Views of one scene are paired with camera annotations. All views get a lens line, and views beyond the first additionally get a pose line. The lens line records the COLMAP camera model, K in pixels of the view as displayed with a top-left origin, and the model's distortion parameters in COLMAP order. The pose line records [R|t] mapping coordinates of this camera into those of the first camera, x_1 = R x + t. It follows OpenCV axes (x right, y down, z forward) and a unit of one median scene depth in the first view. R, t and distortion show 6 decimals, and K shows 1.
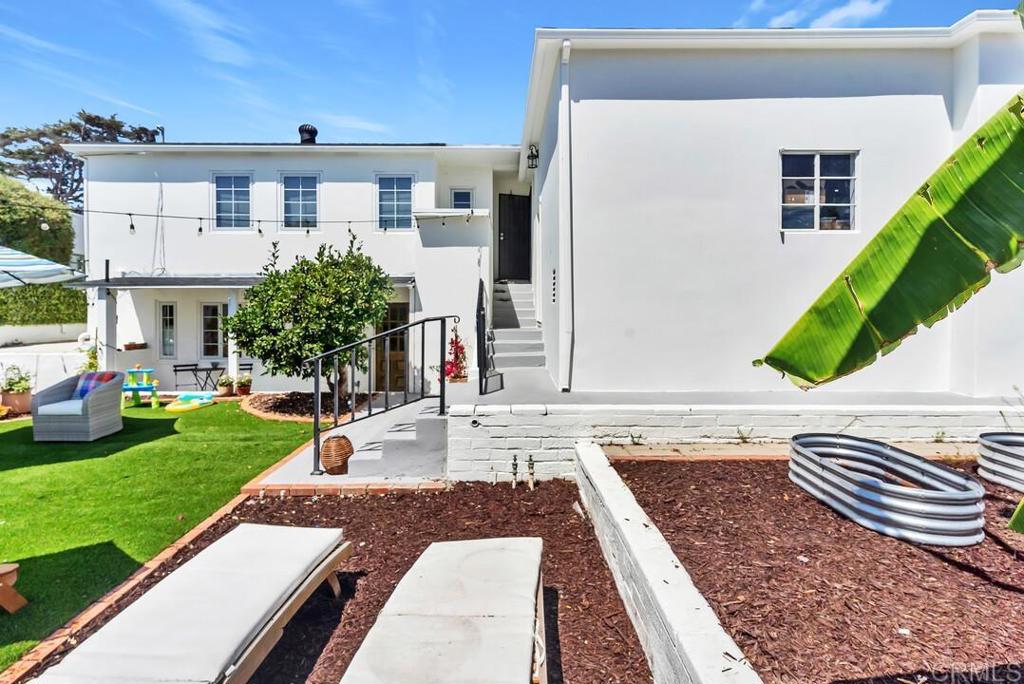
lens RADIAL K [[506.7, 0, 495.5], [0, 506.7, 323.5], [0, 0, 1]] dist [0.002788, -0.000102]
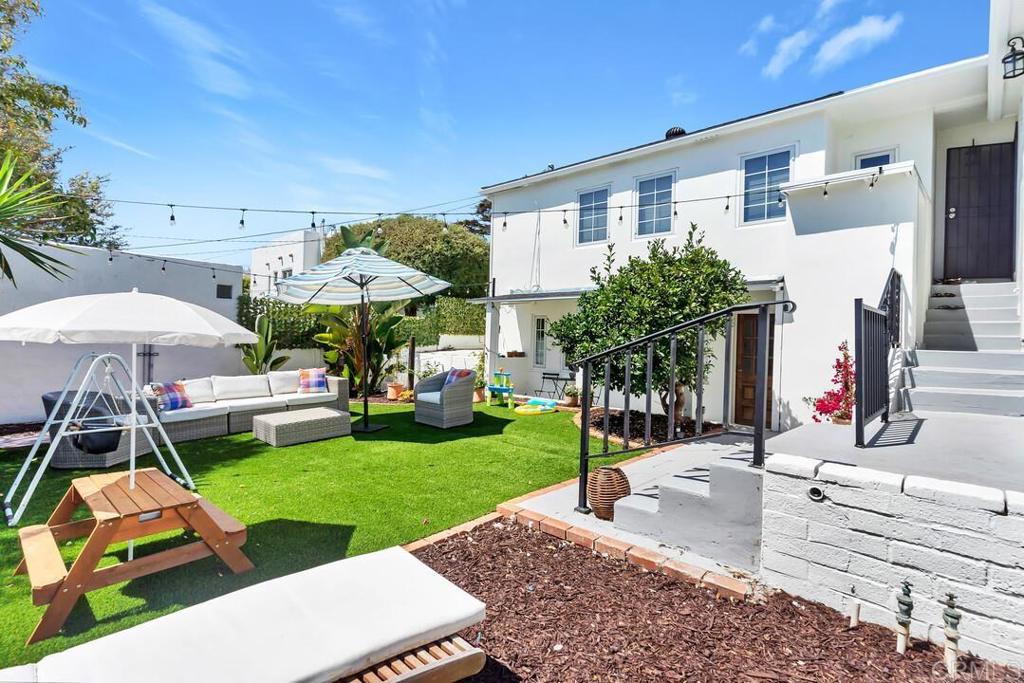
lens RADIAL K [[487.2, 0, 510.2], [0, 487.2, 334.0], [0, 0, 1]] dist [0.001704, -0.000423]
pose [[0.727790, 0.014694, -0.685643, 0.045478], [-0.041138, 0.998905, -0.022259, 0.029916], [0.684565, 0.044406, 0.727598, 0.231011]]
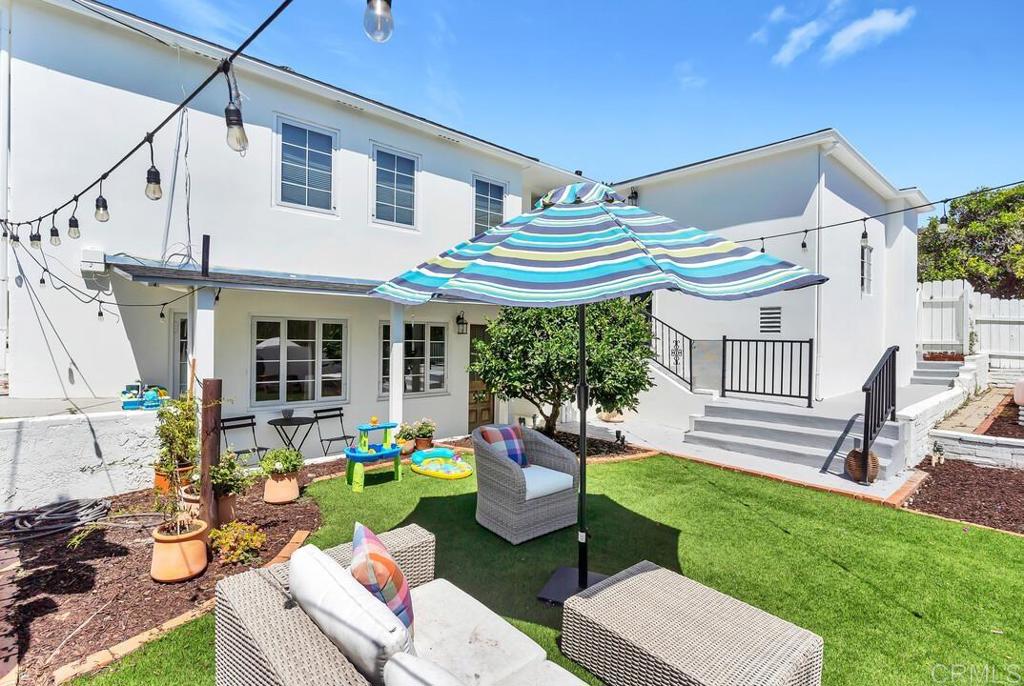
lens RADIAL K [[510.9, 0, 513.2], [0, 510.9, 337.8], [0, 0, 1]] dist [0.004204, -0.000035]
pose [[0.729123, 0.009111, 0.684322, -0.981144], [-0.004452, 0.999953, -0.008570, -0.013350], [-0.684368, 0.003202, 0.729130, 0.402519]]
